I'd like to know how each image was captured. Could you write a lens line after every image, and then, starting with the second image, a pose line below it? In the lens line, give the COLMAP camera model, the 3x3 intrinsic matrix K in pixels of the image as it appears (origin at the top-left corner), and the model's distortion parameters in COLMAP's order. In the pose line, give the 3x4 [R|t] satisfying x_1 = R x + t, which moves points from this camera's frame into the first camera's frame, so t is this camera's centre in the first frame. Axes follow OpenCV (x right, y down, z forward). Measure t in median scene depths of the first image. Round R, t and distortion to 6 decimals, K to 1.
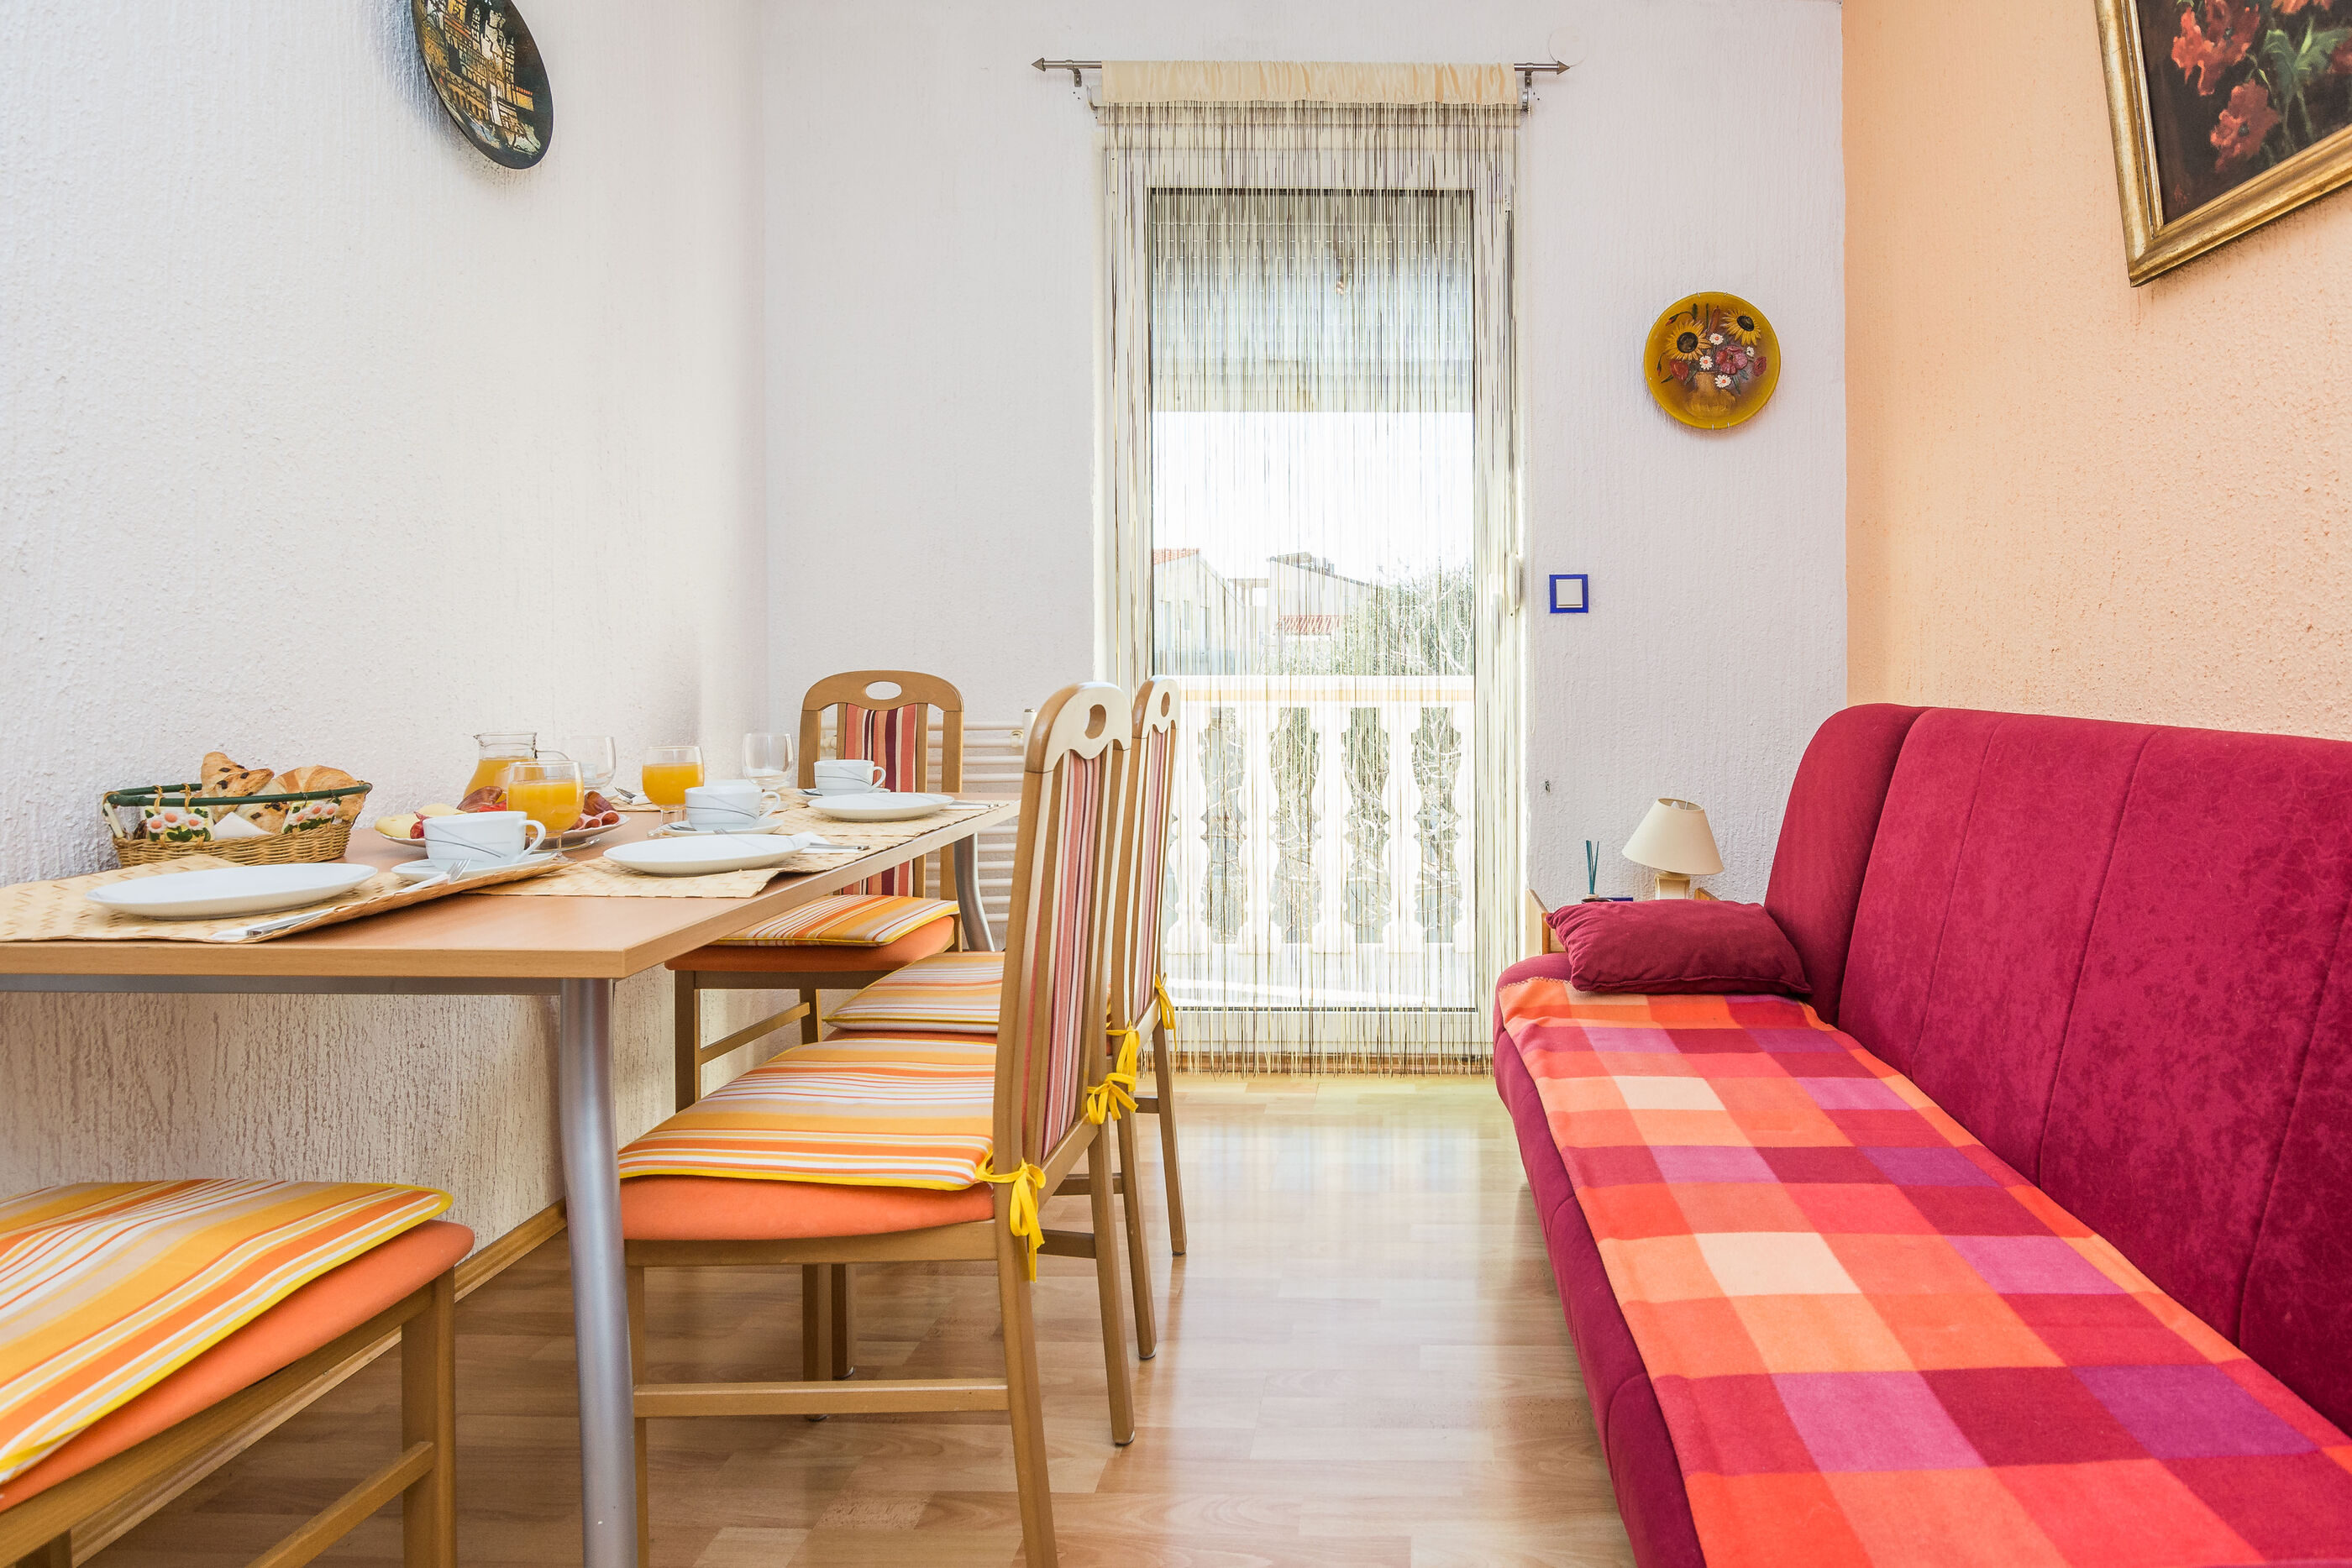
lens RADIAL K [[1219.2, 0, 1175.1], [0, 1219.2, 648.0], [0, 0, 1]] dist [-0.001352, -0.011337]
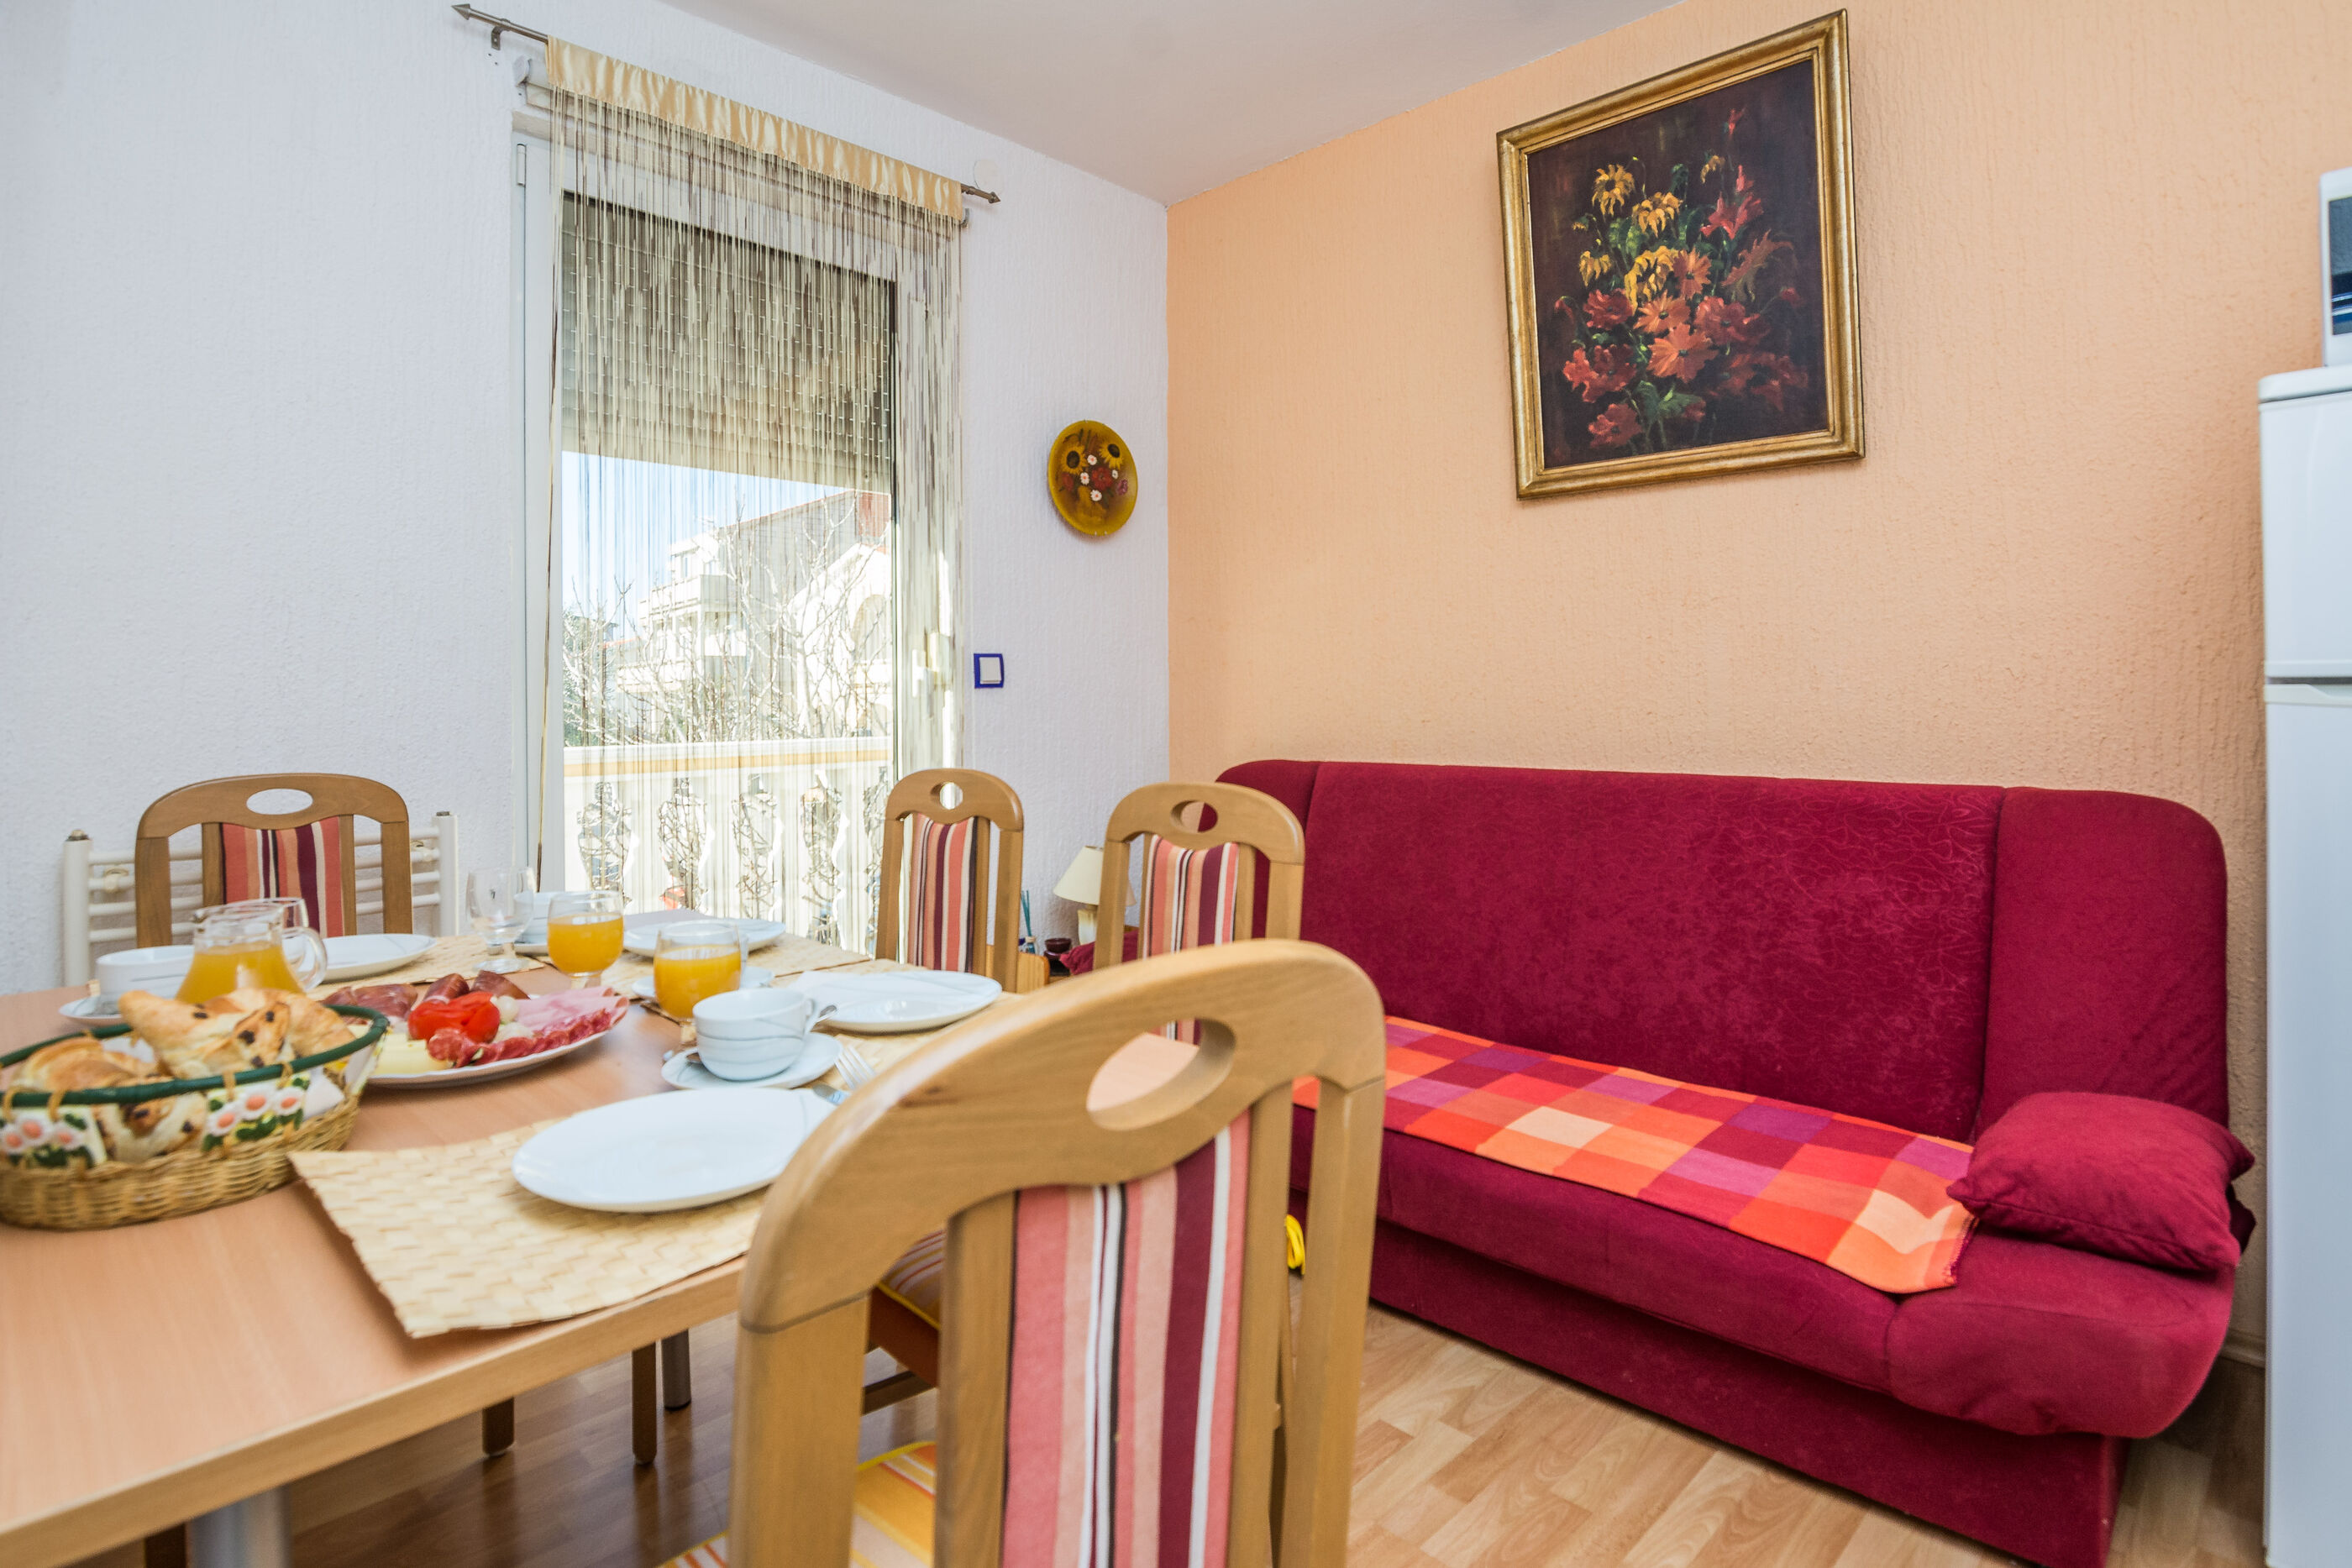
lens RADIAL K [[1245.3, 0, 1171.1], [0, 1245.3, 699.9], [0, 0, 1]] dist [-0.007188, -0.014476]
pose [[0.683085, -0.009560, 0.730276, -0.416350], [0.008964, 0.999949, 0.004706, -0.023078], [-0.730284, 0.003331, 0.683136, 0.109539]]
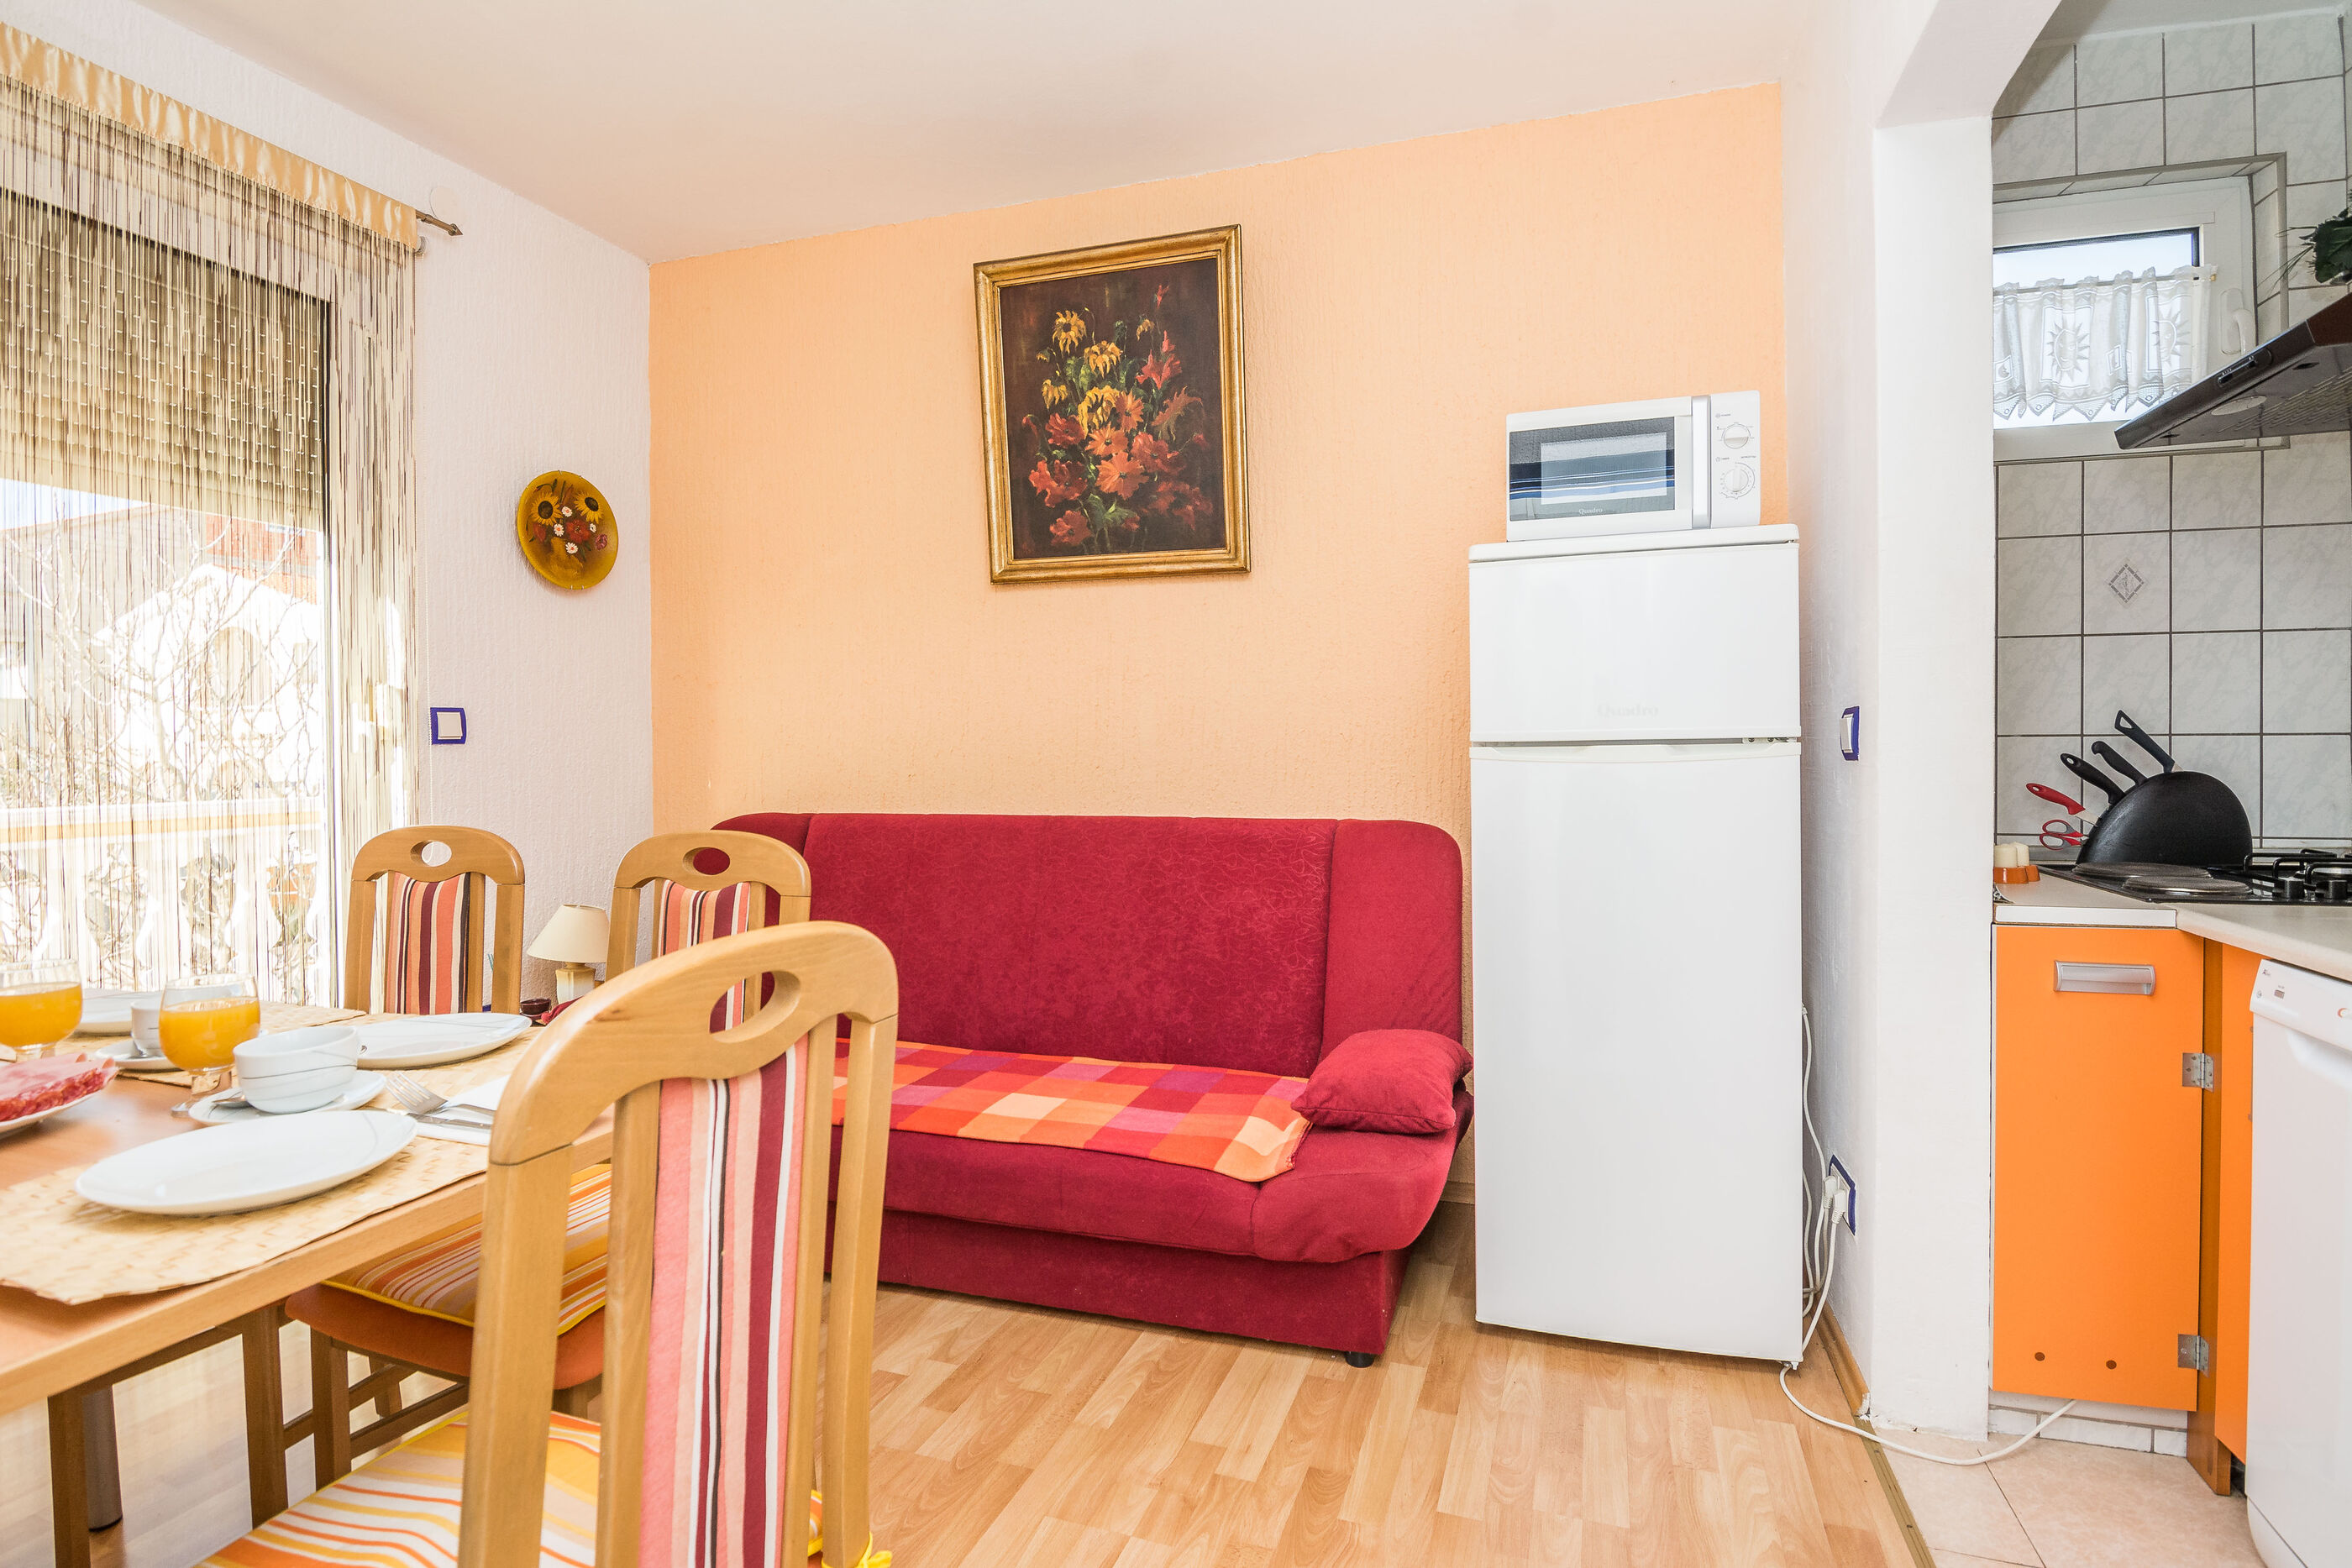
lens RADIAL K [[1208.8, 0, 1211.6], [0, 1208.8, 765.3], [0, 0, 1]] dist [-0.004124, -0.012097]
pose [[0.298381, -0.017727, 0.954282, -0.504260], [0.006493, 0.999842, 0.016543, -0.024834], [-0.954425, 0.001260, 0.298449, 0.060811]]
